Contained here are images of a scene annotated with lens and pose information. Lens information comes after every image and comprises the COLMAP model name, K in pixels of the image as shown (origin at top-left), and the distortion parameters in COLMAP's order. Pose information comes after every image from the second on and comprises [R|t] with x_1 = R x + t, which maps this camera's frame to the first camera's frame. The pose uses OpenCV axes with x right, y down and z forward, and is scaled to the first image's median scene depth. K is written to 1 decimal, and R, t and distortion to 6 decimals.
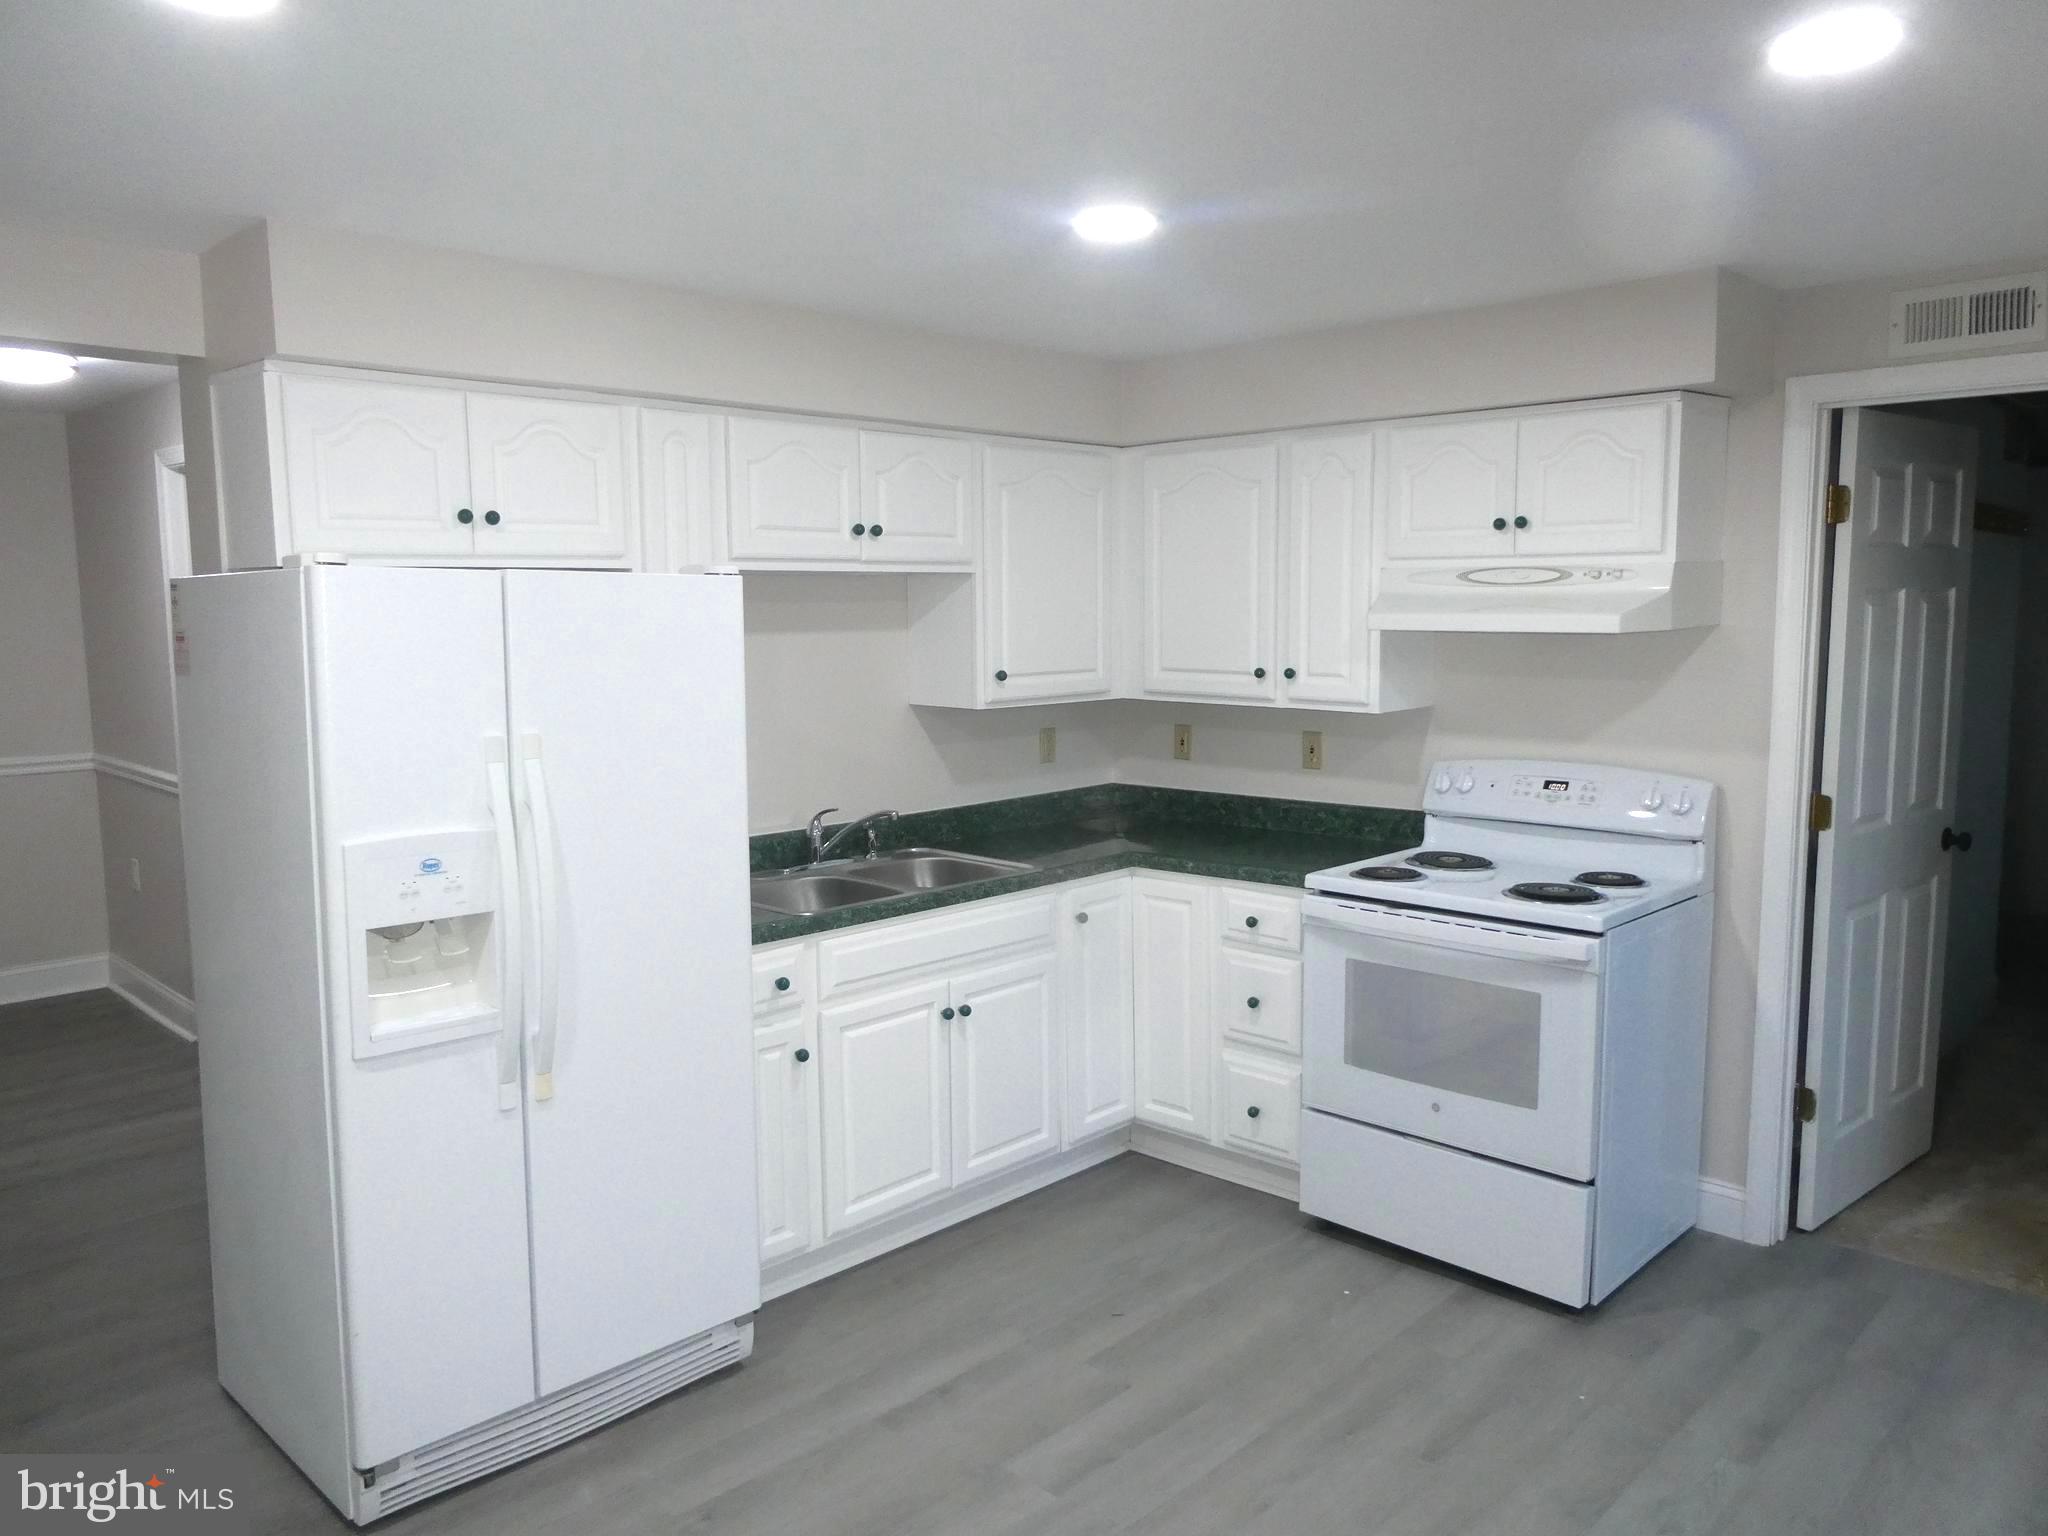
lens RADIAL K [[1458.9, 0, 1034.9], [0, 1458.9, 762.2], [0, 0, 1]] dist [-0.019375, 0.012093]
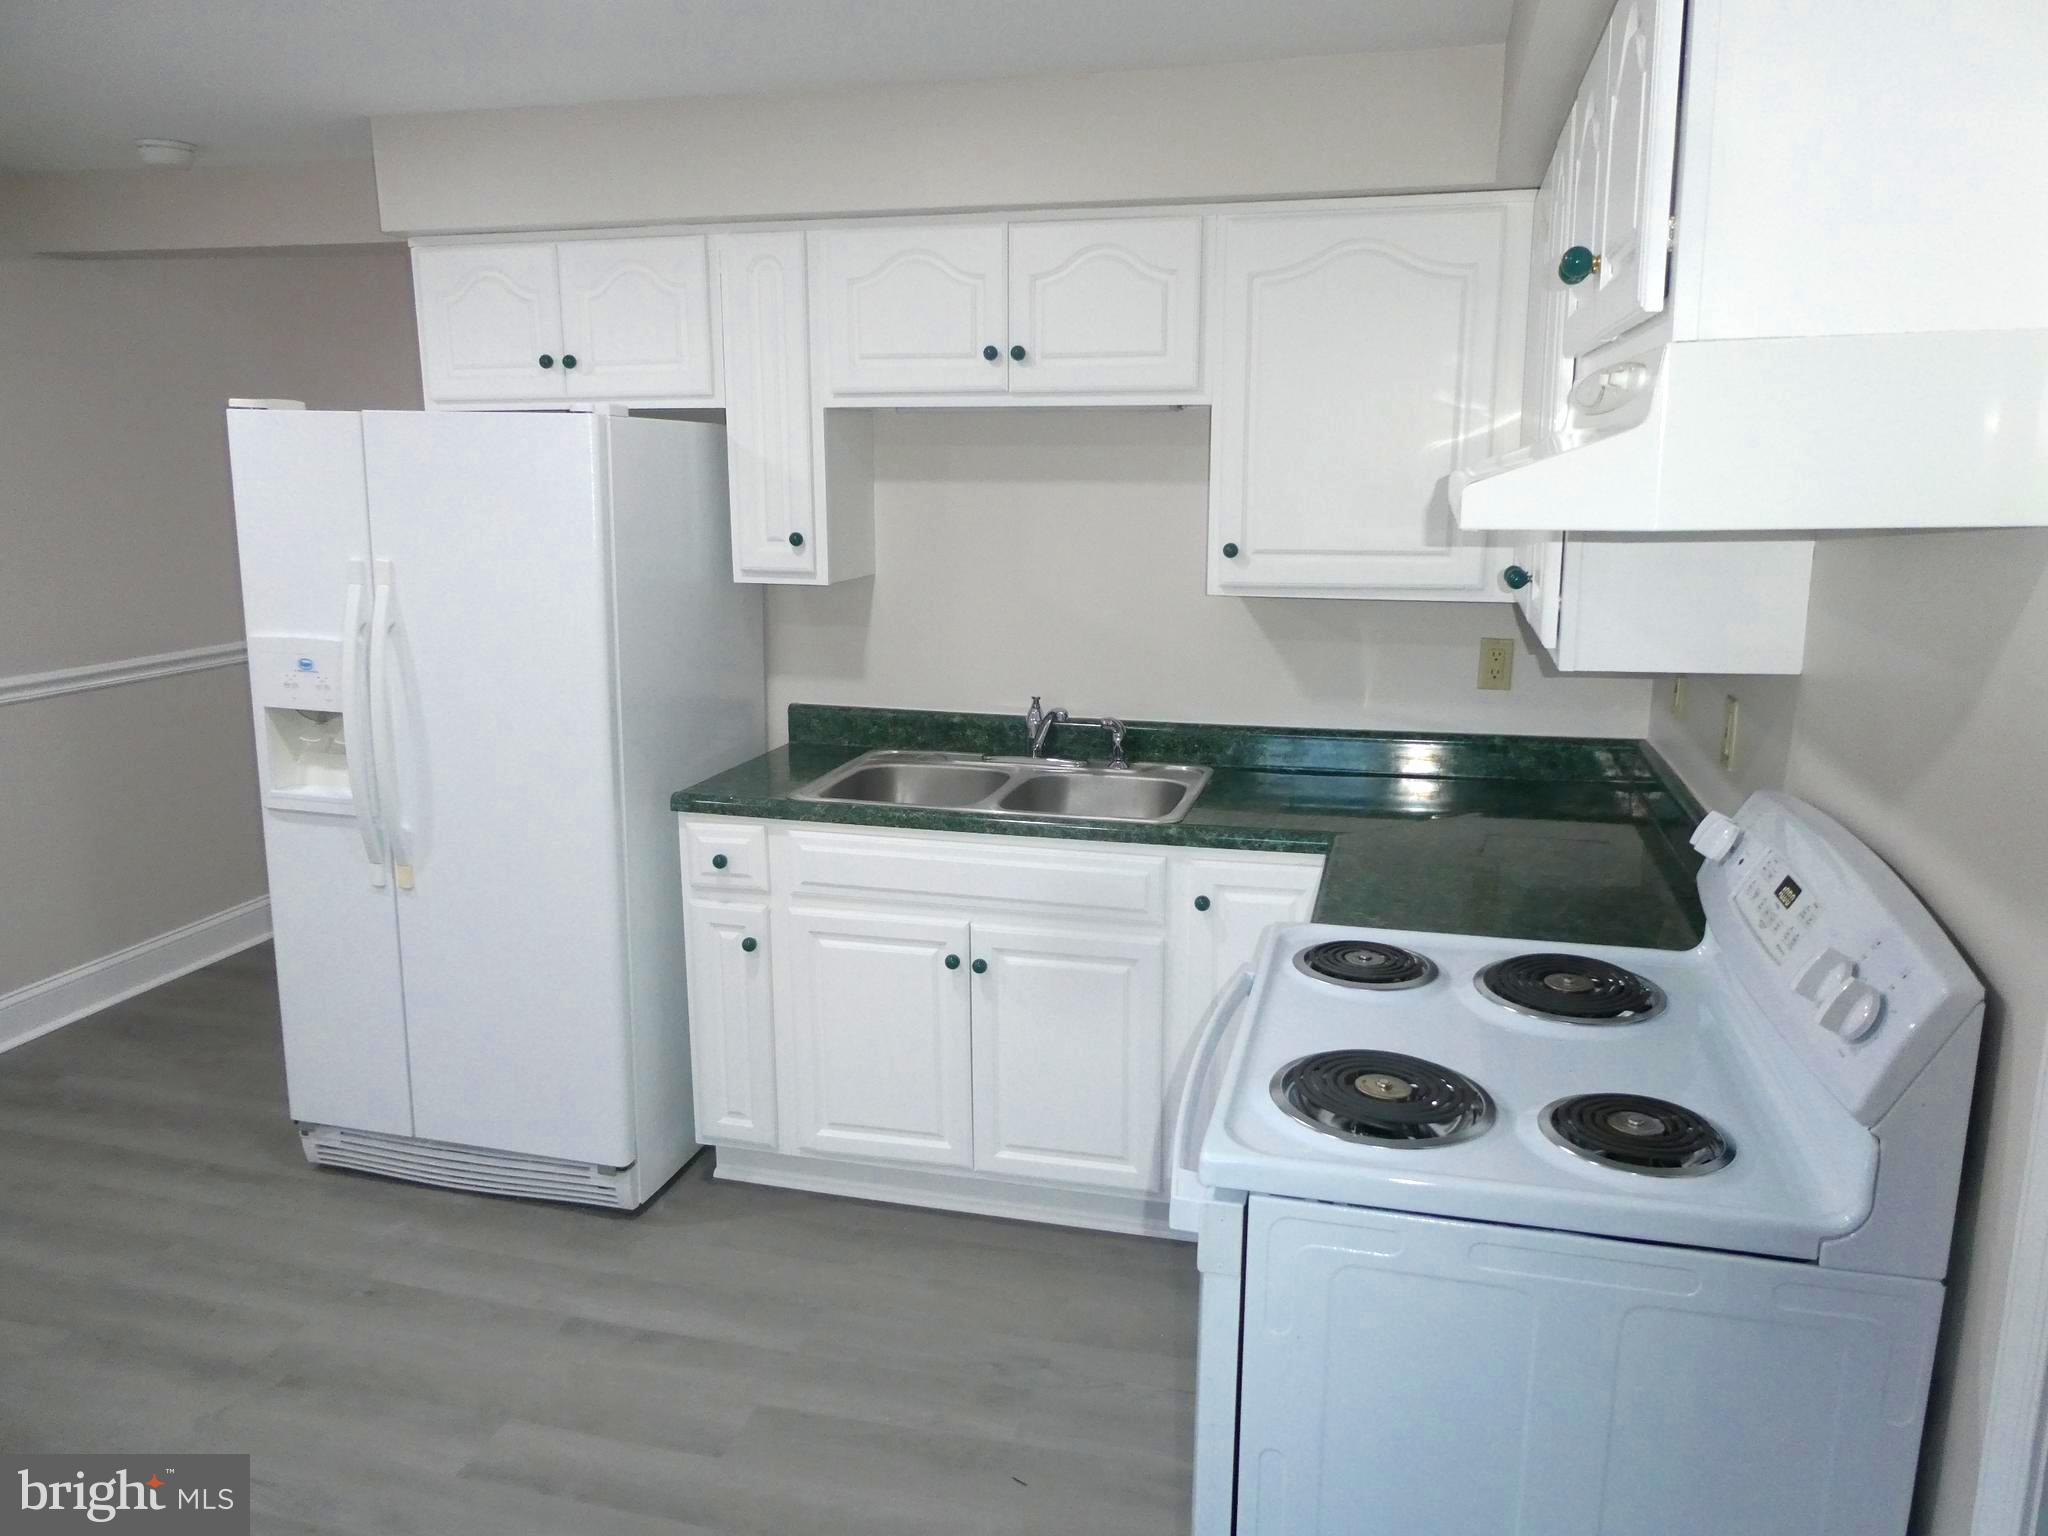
lens RADIAL K [[1458.9, 0, 1032.3], [0, 1458.9, 765.9], [0, 0, 1]] dist [-0.019375, 0.012093]
pose [[0.498992, 0.191747, -0.845127, 0.695486], [-0.101076, 0.981436, 0.162995, -0.078445], [0.860692, 0.004089, 0.509109, 0.694530]]
